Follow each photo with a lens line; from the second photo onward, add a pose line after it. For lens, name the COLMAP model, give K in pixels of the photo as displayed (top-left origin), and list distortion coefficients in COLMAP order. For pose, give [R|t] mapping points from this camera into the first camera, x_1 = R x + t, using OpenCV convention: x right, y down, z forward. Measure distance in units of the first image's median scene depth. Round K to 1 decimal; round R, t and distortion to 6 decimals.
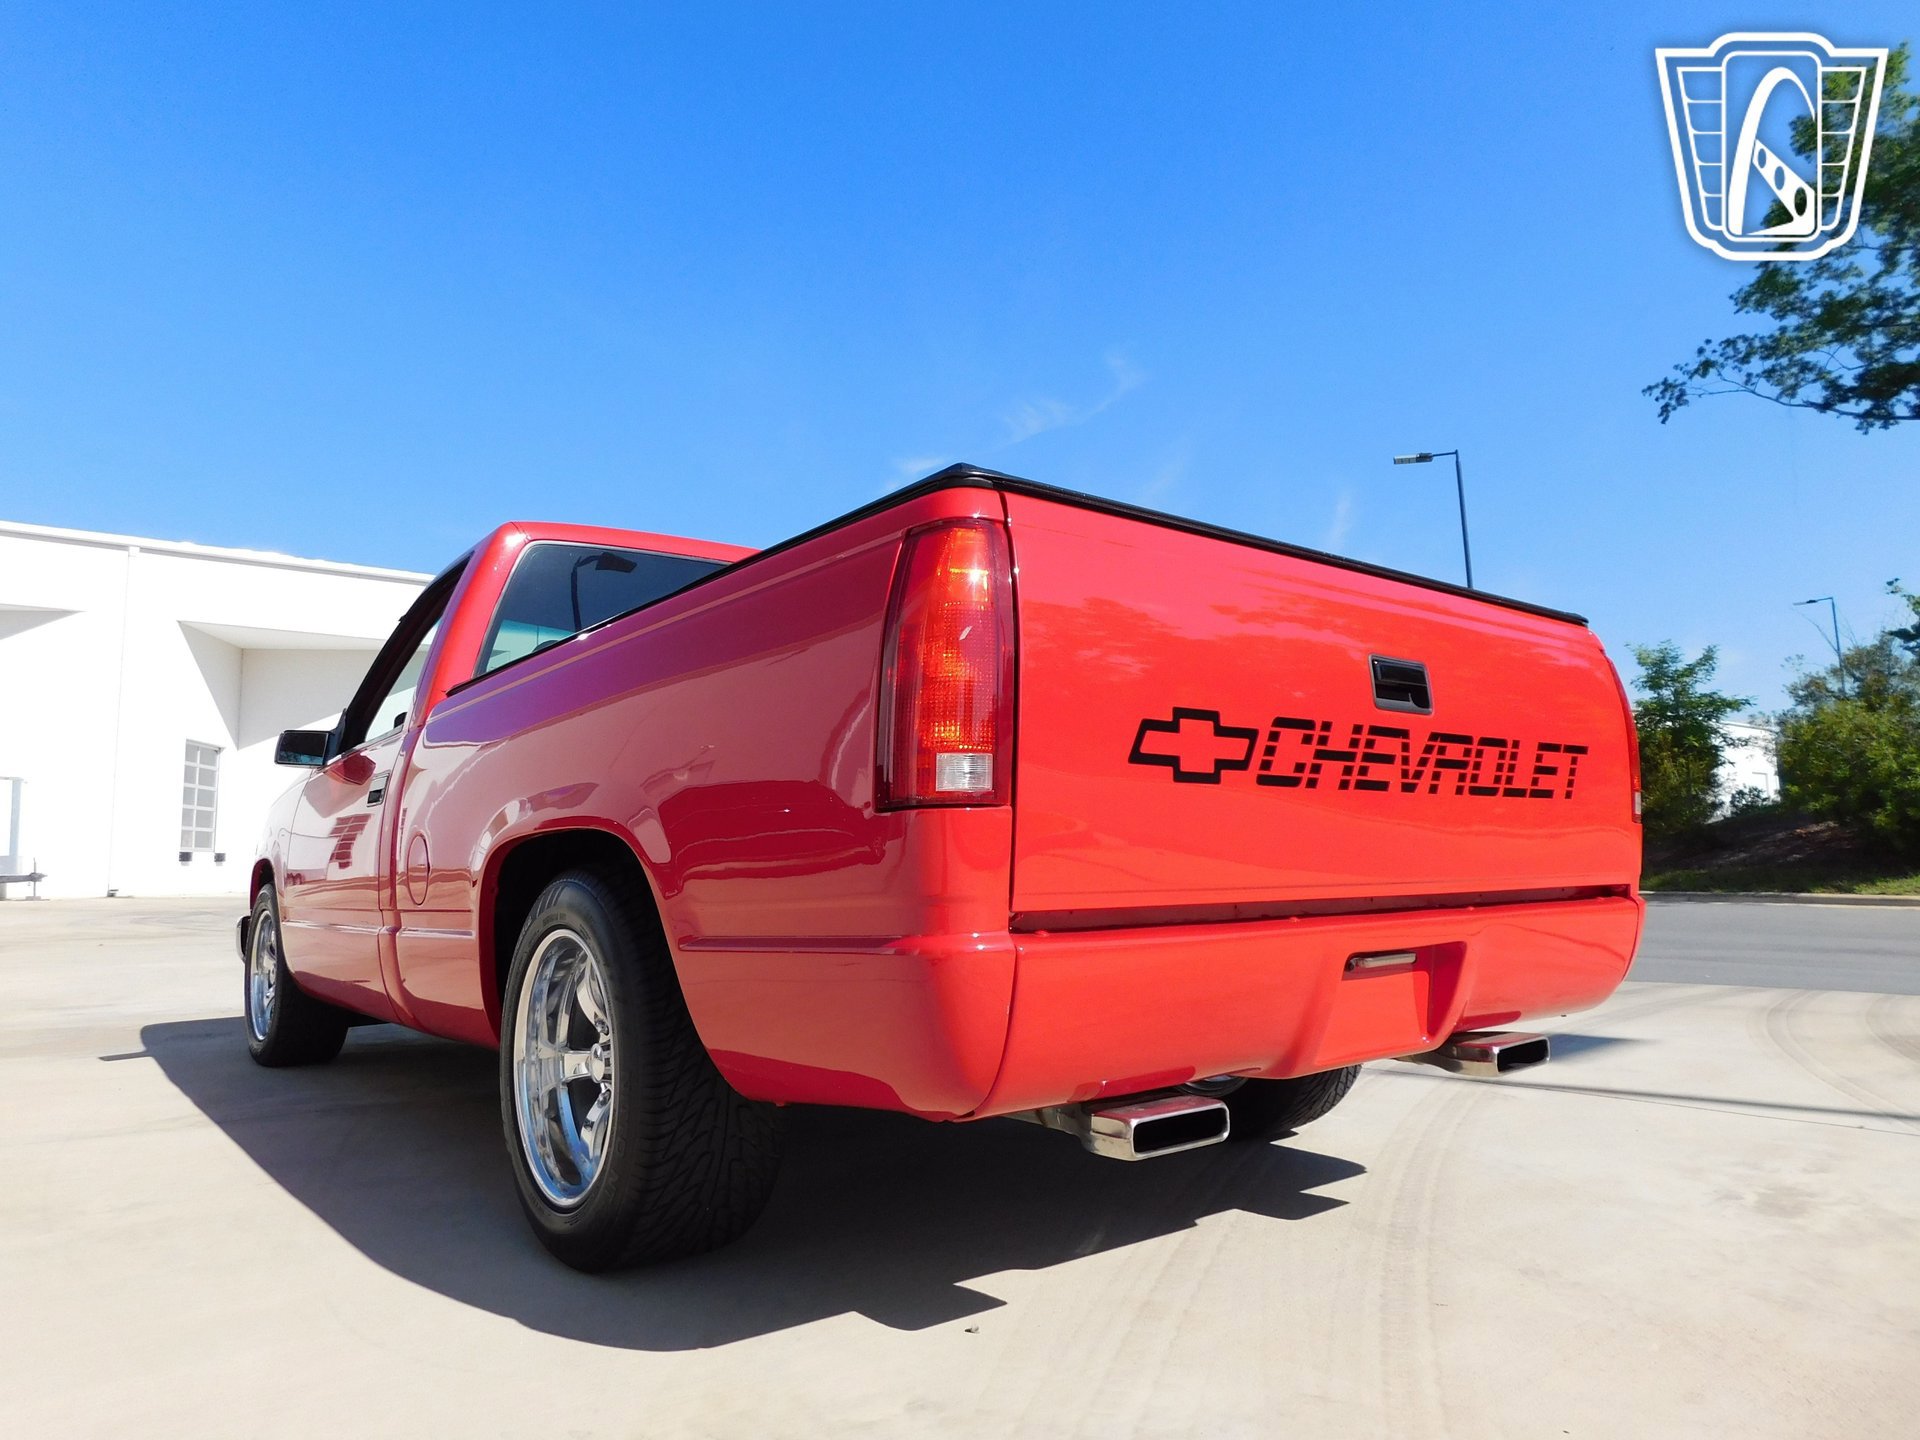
lens RADIAL K [[1269.7, 0, 940.7], [0, 1269.7, 718.8], [0, 0, 1]] dist [-0.063748, 0.047721]
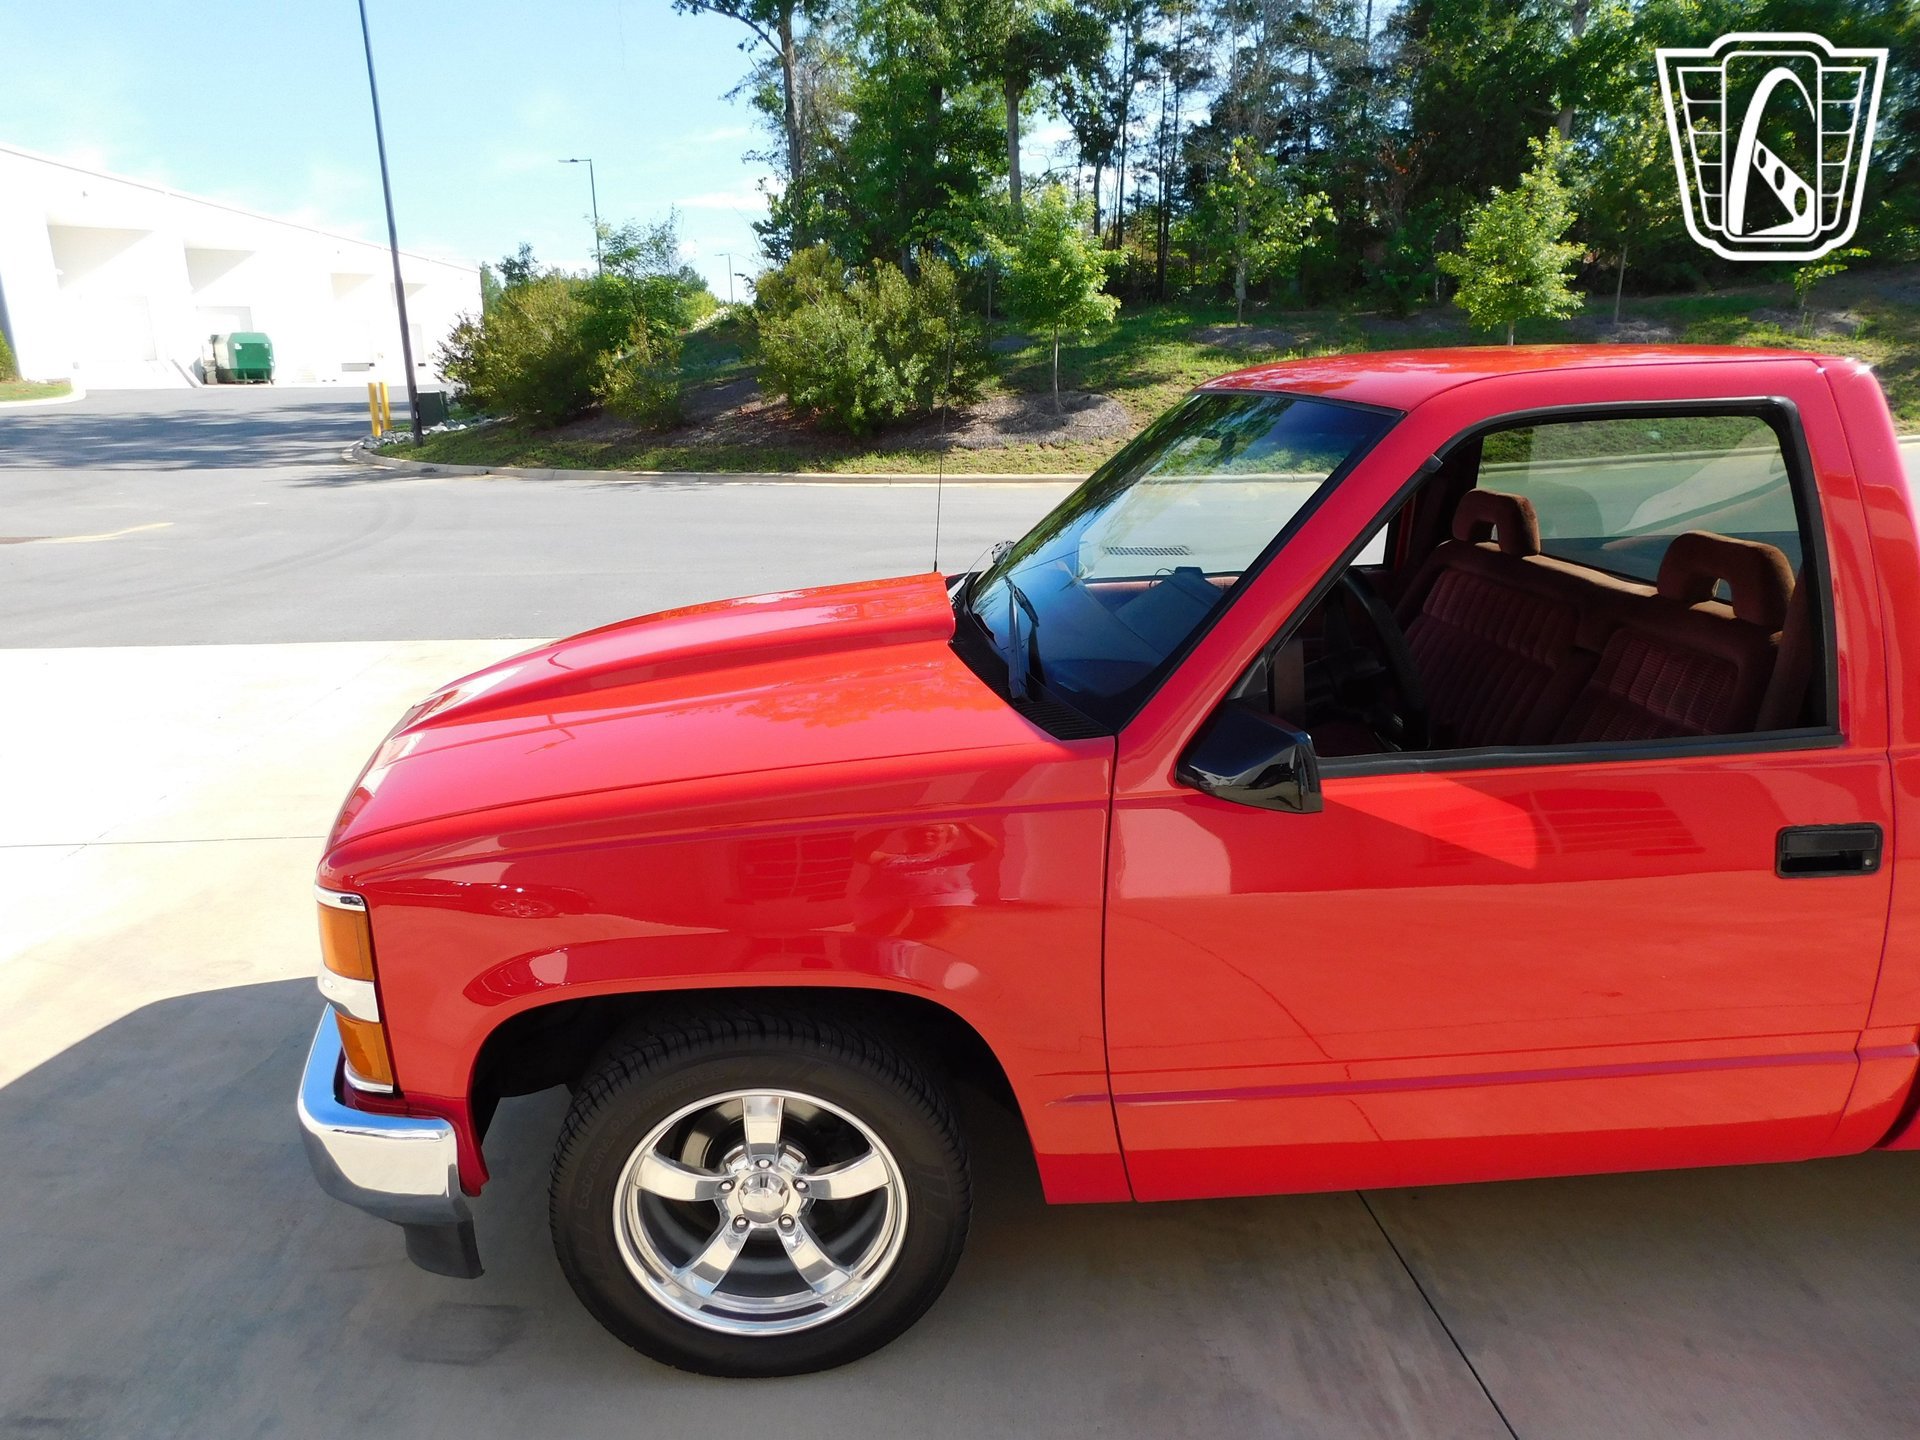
lens RADIAL K [[1269.7, 0, 953.8], [0, 1269.7, 716.9], [0, 0, 1]] dist [-0.063748, 0.047721]
pose [[0.554664, -0.205498, 0.806299, -1.559090], [-0.100672, 0.945330, 0.310186, -0.194836], [-0.825962, -0.253221, 0.503653, 1.423995]]
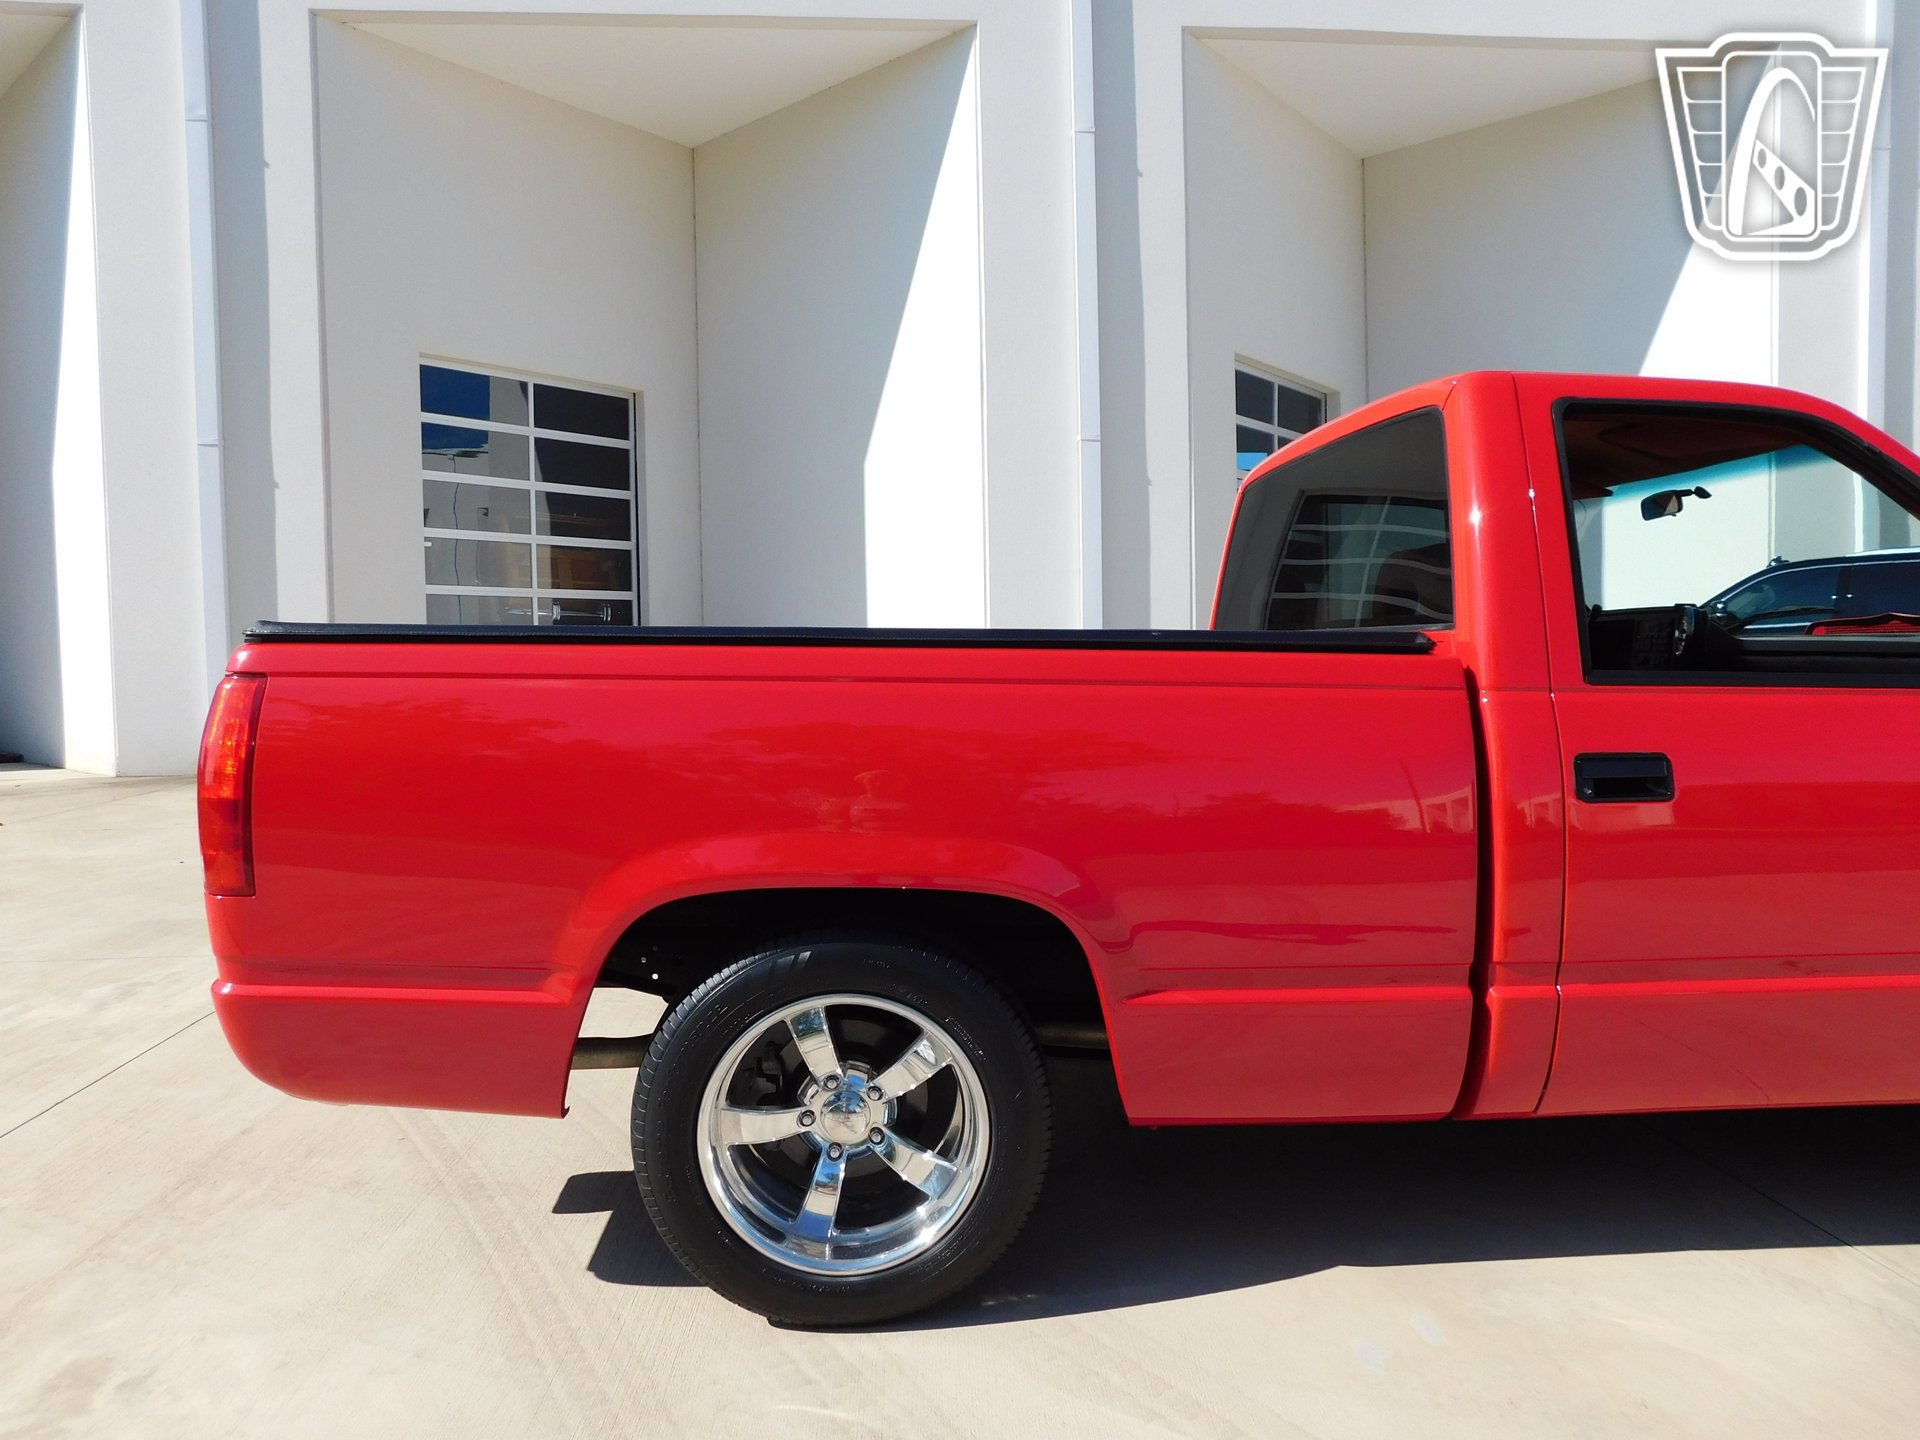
lens RADIAL K [[1269.7, 0, 942.4], [0, 1269.7, 716.4], [0, 0, 1]] dist [-0.063748, 0.047721]
pose [[-0.565274, 0.063817, -0.822431, 1.017677], [0.120253, 0.992727, -0.005621, 0.043063], [0.816091, -0.102077, -0.568837, 2.004063]]
